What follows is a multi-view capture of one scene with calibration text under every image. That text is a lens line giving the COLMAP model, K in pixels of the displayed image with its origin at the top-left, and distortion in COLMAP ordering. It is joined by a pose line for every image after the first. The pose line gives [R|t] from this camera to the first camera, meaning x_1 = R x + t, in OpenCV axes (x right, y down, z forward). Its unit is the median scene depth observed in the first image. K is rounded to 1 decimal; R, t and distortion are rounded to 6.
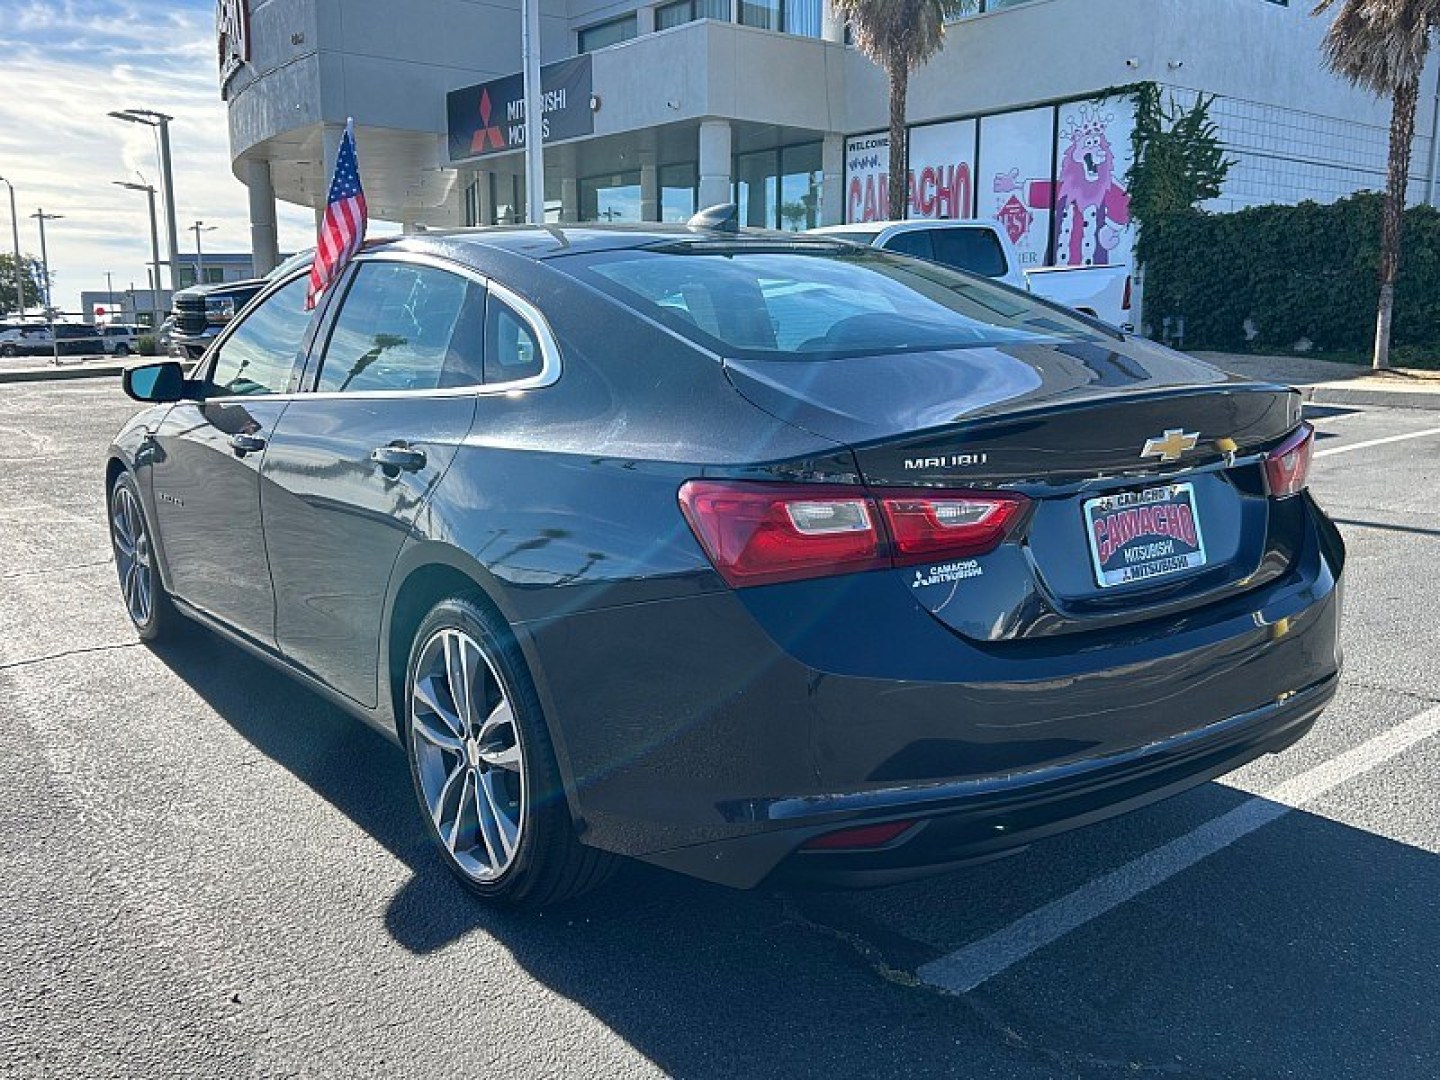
lens RADIAL K [[1339.4, 0, 720.0], [0, 1339.4, 540.0], [0, 0, 1]] dist [0.000733, -0.002001]
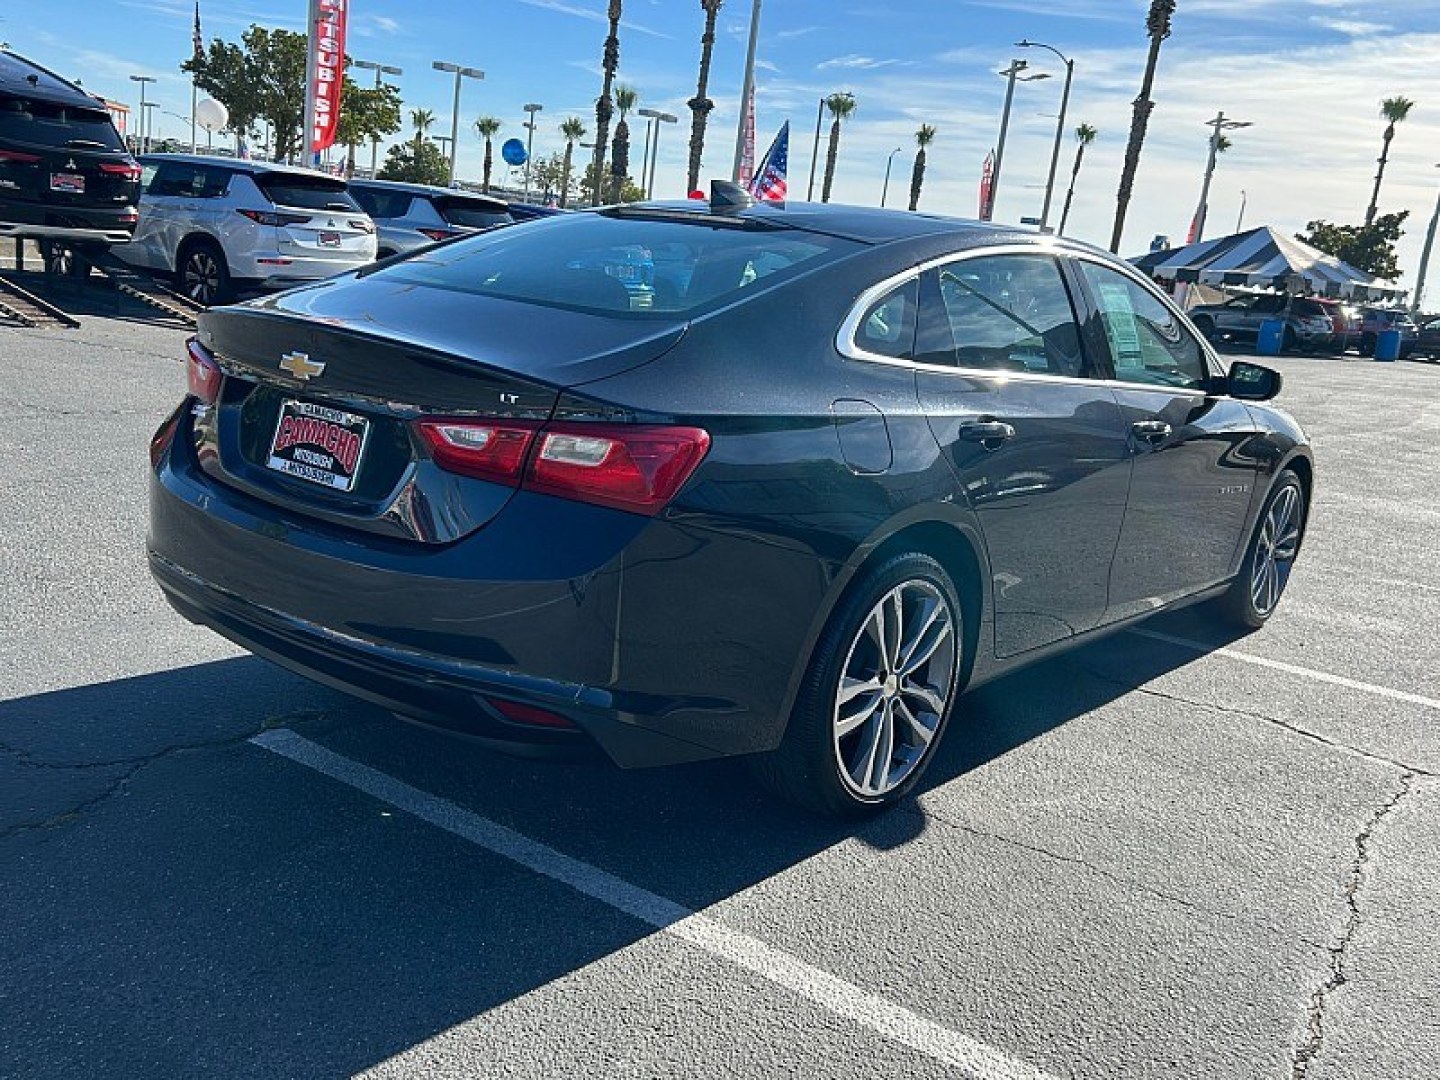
lens RADIAL K [[1330.7, 0, 720.0], [0, 1330.7, 540.0], [0, 0, 1]] dist [0.021295, -0.015443]
pose [[0.220237, 0.244930, -0.944195, 1.494716], [-0.266989, 0.946134, 0.183157, -0.228551], [0.938197, 0.211752, 0.273767, 1.018446]]
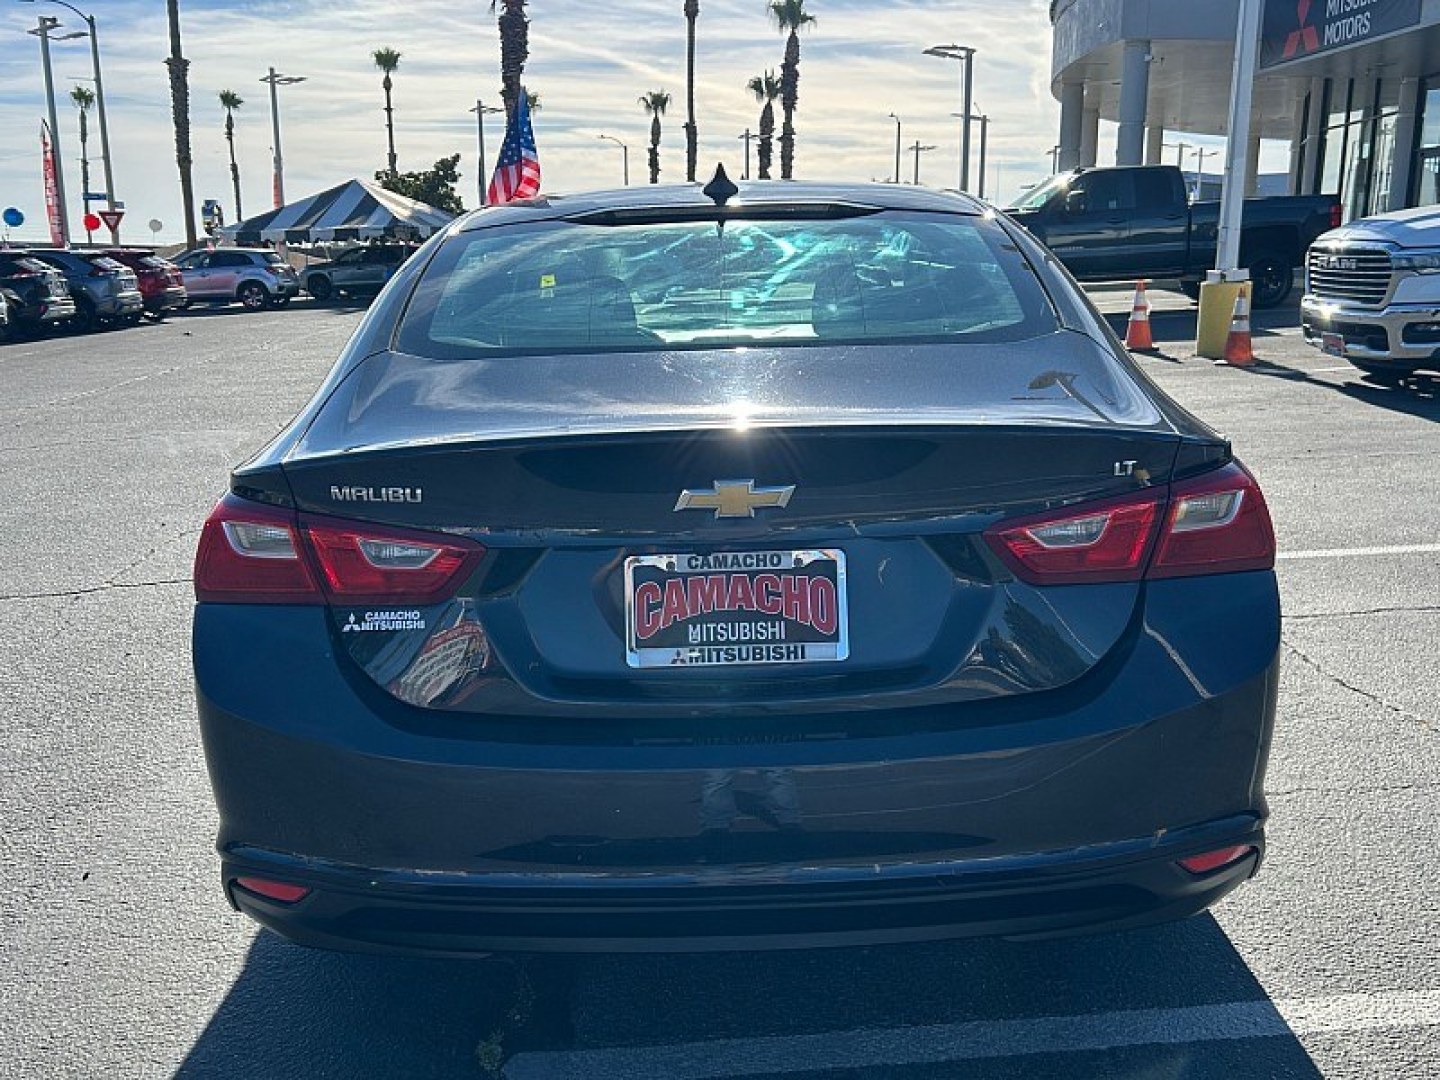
lens RADIAL K [[1330.7, 0, 720.0], [0, 1330.7, 540.0], [0, 0, 1]] dist [0.021295, -0.015443]
pose [[0.802333, 0.124166, -0.583819, 0.742086], [-0.089714, 0.992098, 0.087706, -0.108163], [0.590096, -0.017993, 0.807132, 0.378727]]
